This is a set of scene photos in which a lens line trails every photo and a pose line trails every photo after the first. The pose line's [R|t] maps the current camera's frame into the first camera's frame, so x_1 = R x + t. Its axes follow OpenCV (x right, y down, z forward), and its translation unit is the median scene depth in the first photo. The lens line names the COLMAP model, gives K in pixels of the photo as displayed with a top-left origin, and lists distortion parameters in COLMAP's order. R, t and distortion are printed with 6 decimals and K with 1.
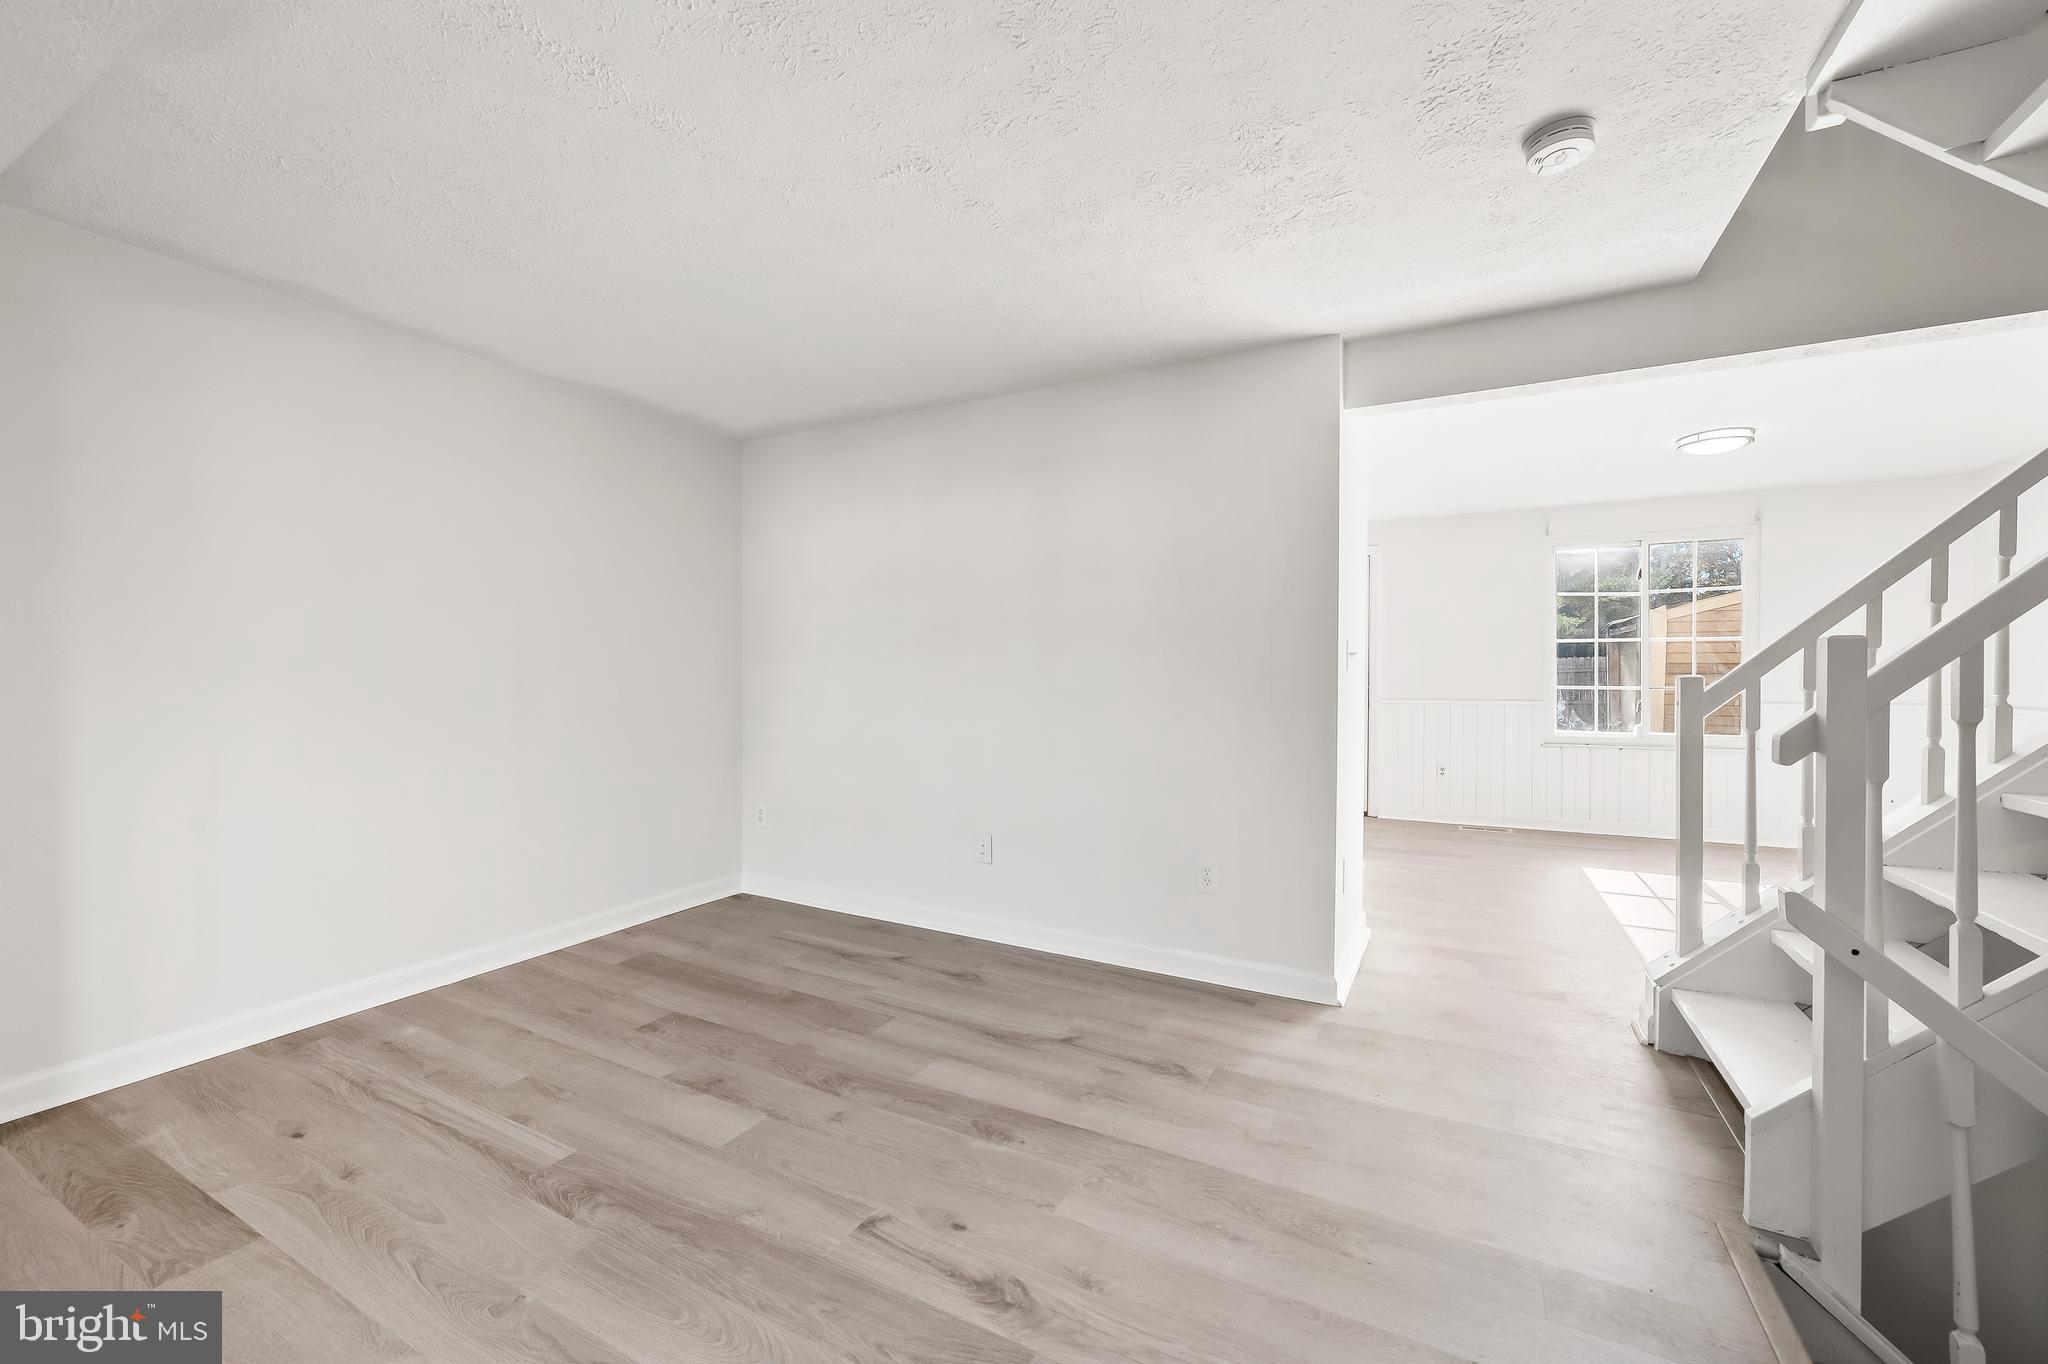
lens RADIAL K [[814.5, 0, 1032.9], [0, 814.5, 688.8], [0, 0, 1]] dist [0.002870, -0.001173]
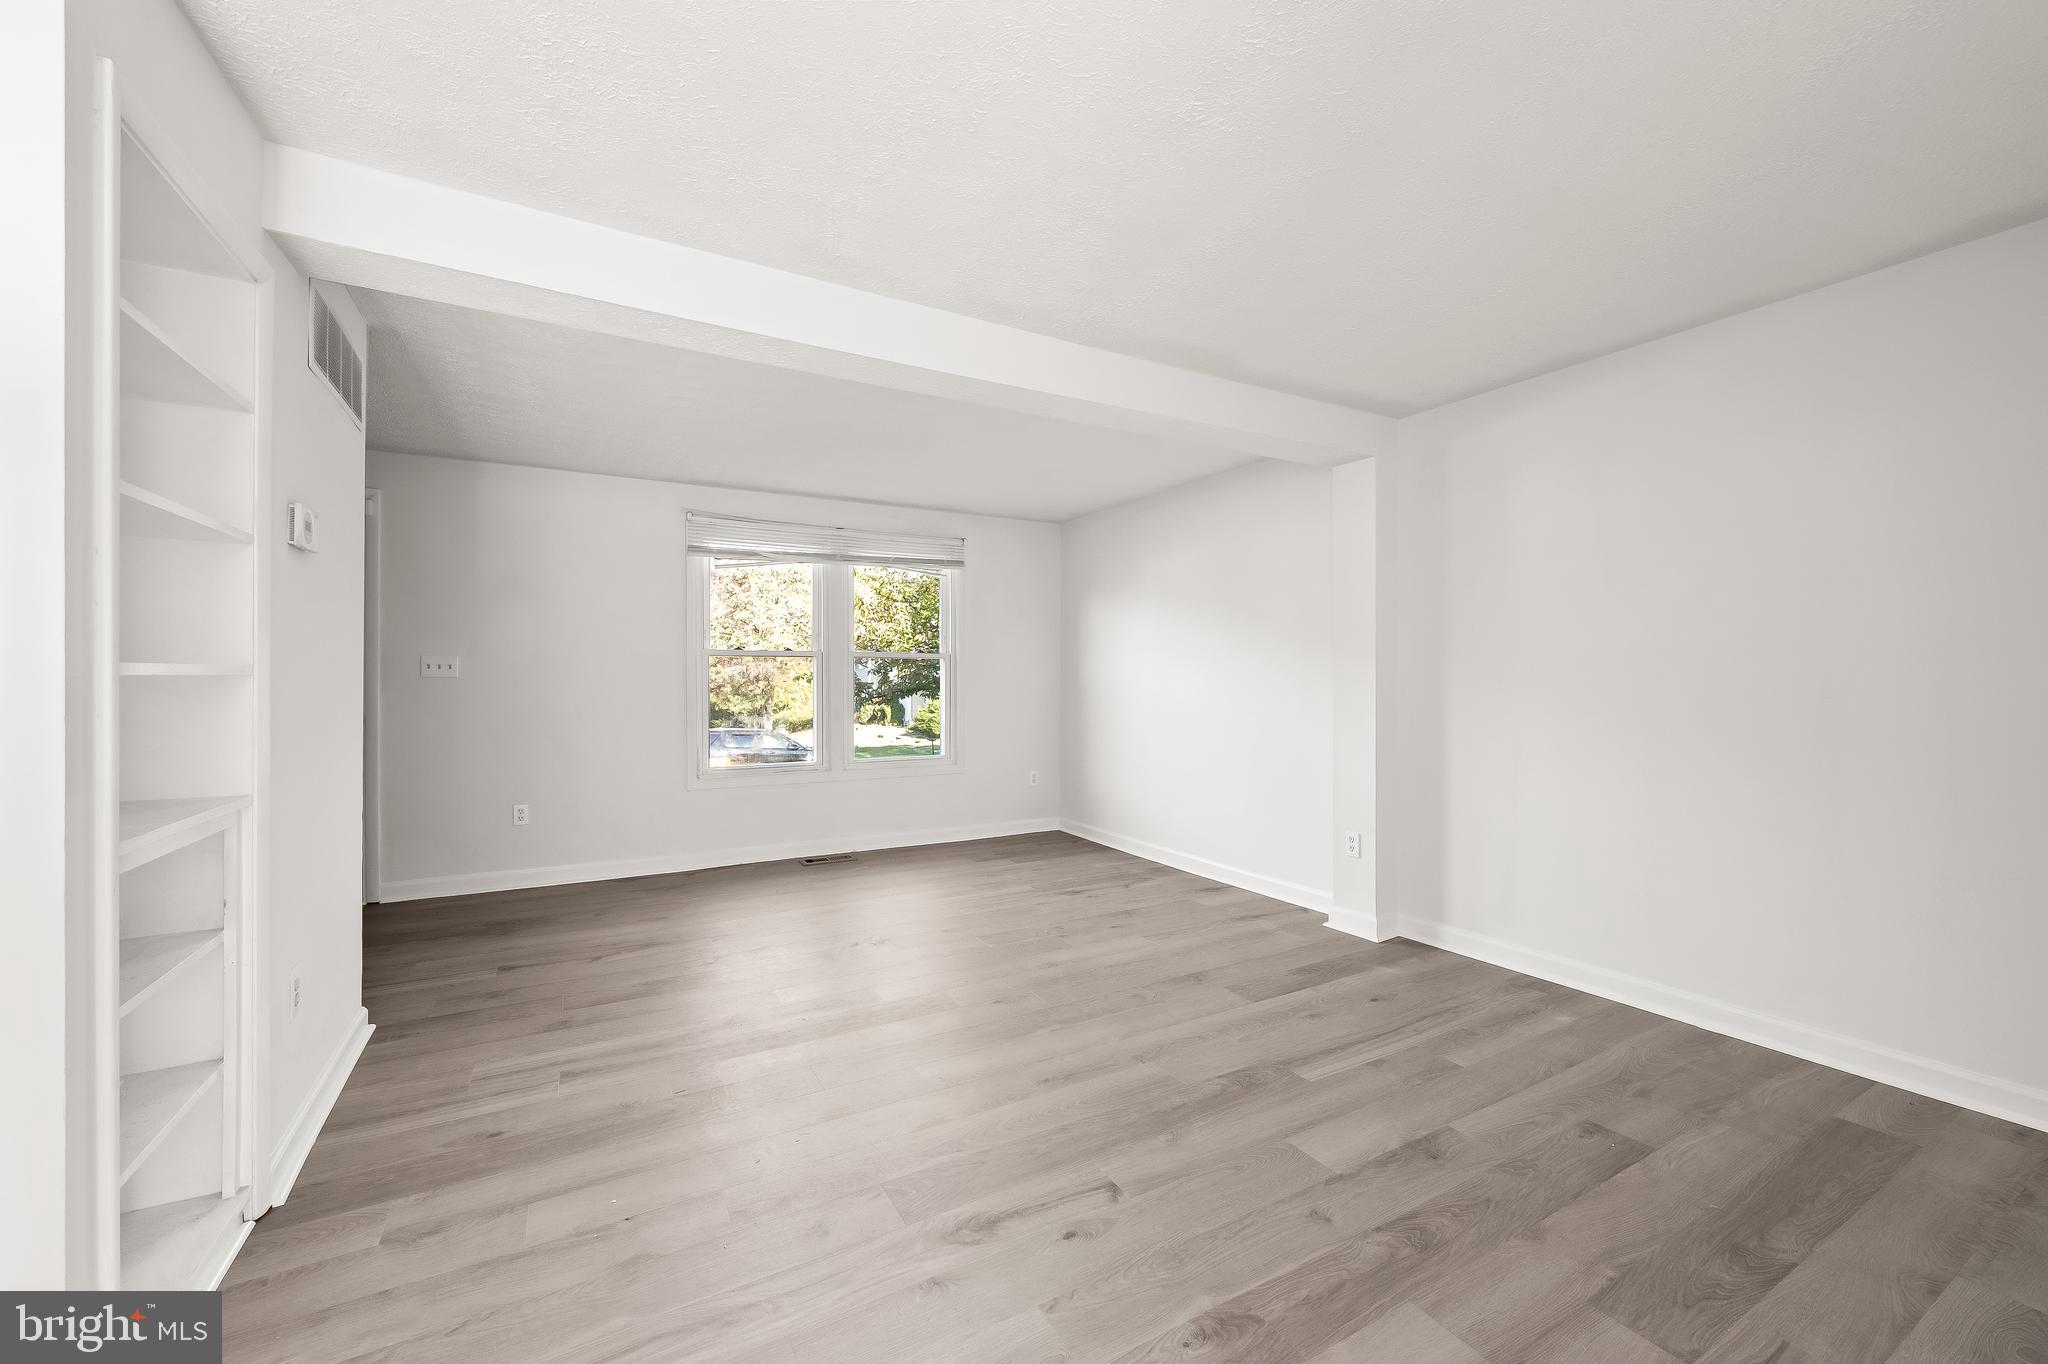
lens RADIAL K [[814.5, 0, 1012.3], [0, 814.5, 680.9], [0, 0, 1]] dist [0.002870, -0.001173]
pose [[-0.557108, 0.004423, -0.830428, 0.637305], [-0.014900, 0.999772, 0.015320, -0.032274], [0.830306, 0.020908, -0.556915, 1.211765]]
